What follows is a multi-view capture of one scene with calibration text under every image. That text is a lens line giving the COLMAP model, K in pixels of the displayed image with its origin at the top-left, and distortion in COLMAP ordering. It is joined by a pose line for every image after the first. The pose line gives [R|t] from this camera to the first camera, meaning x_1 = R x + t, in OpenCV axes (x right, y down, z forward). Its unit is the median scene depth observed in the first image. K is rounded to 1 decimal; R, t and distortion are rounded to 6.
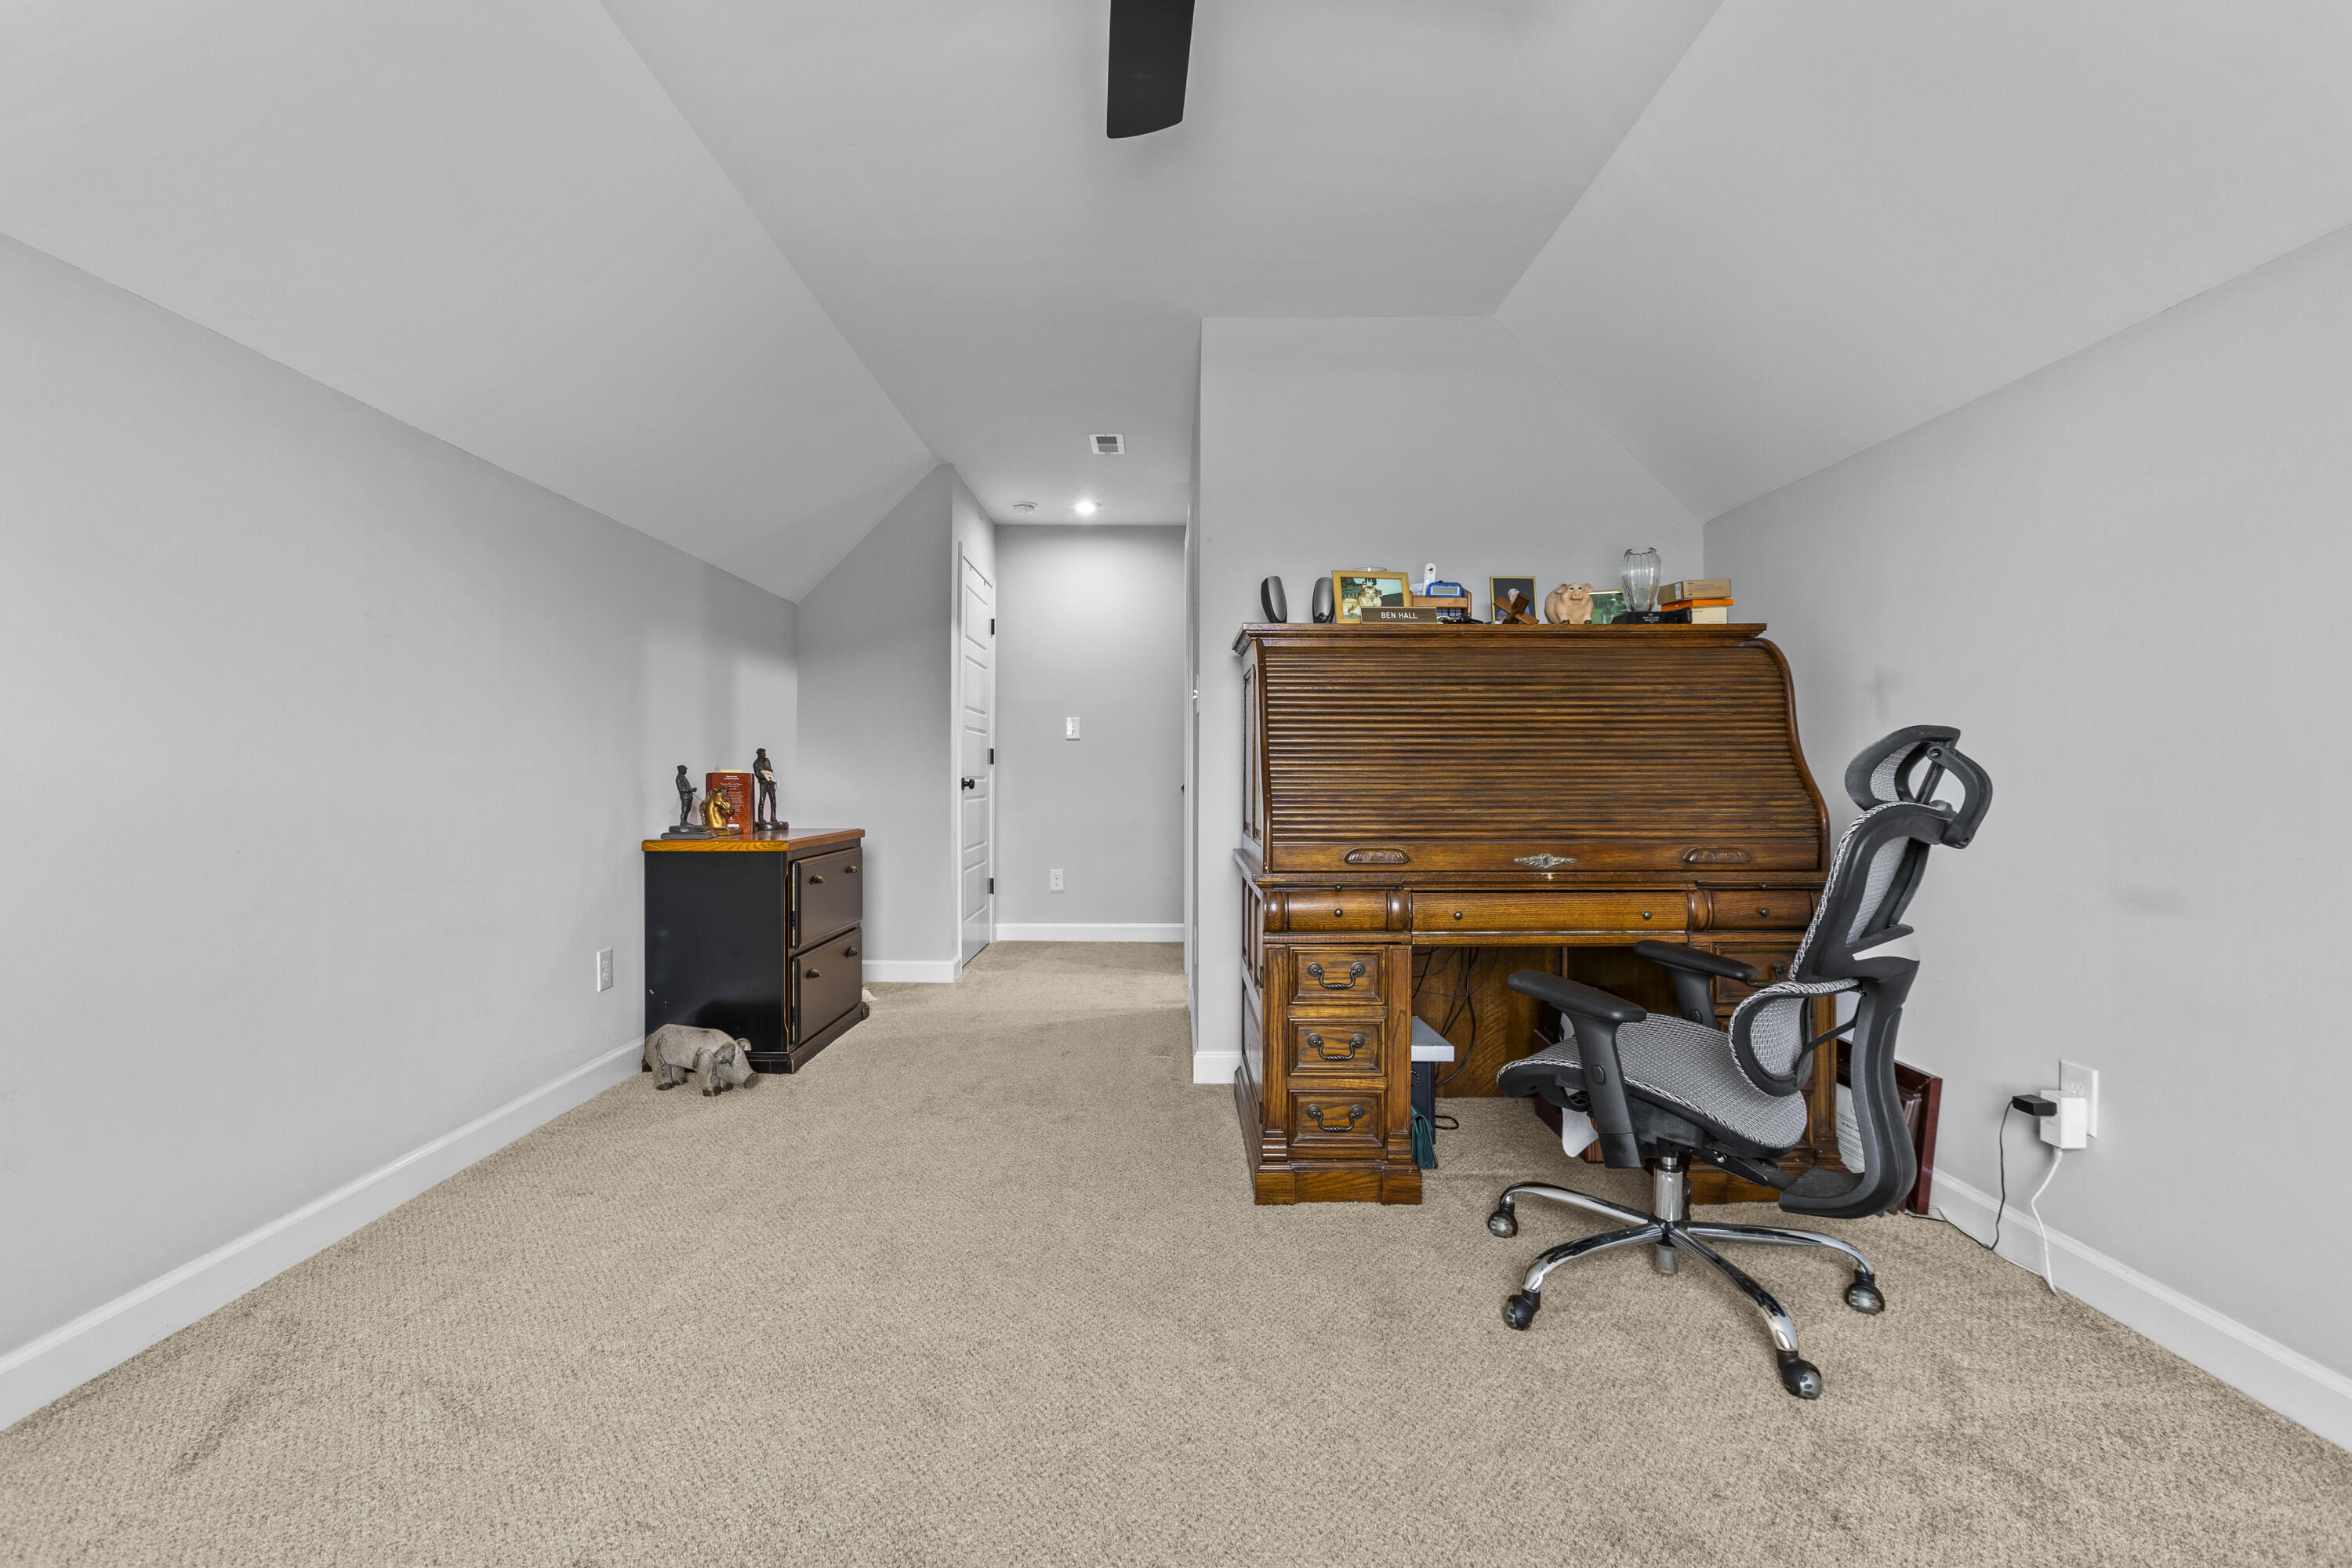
lens RADIAL K [[1098.1, 0, 1157.3], [0, 1098.1, 774.4], [0, 0, 1]] dist [-0.018689, 0.006727]
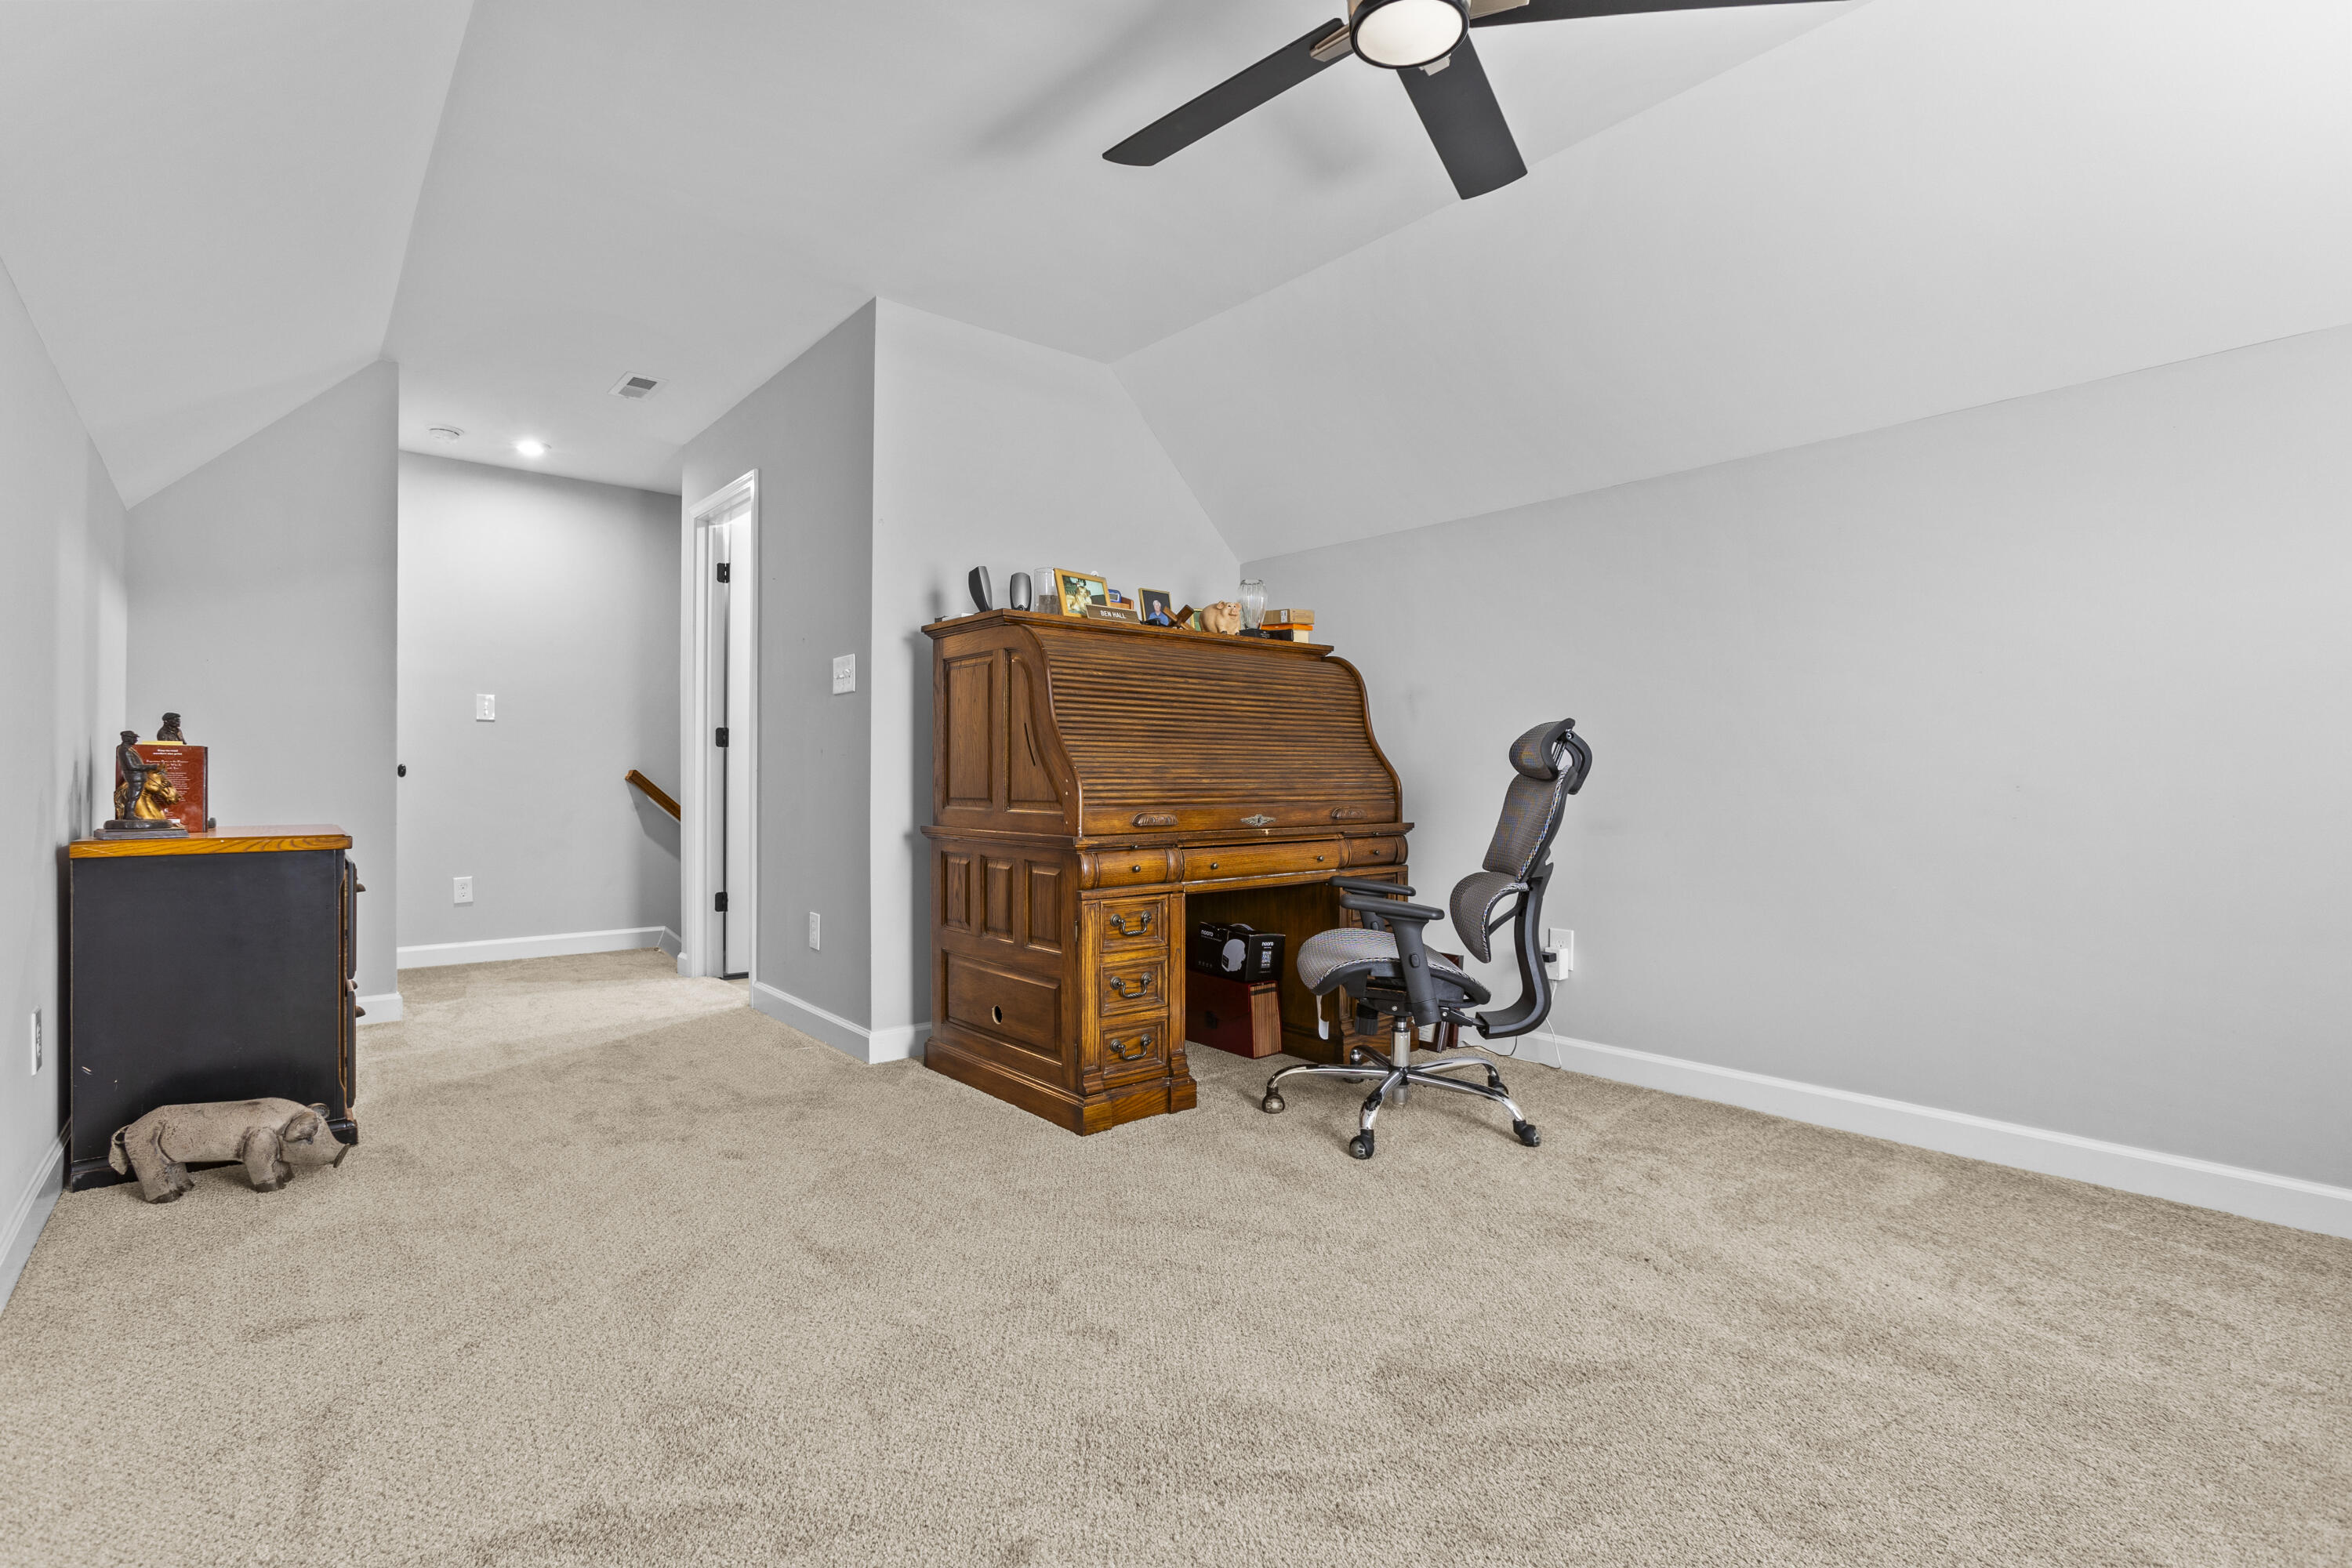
lens RADIAL K [[1098.1, 0, 1164.6], [0, 1098.1, 779.0], [0, 0, 1]] dist [-0.018689, 0.006727]
pose [[0.762290, -0.001403, 0.647234, -0.554749], [-0.000358, 0.999997, 0.002589, 0.028131], [-0.647235, -0.002205, 0.762287, 0.100115]]
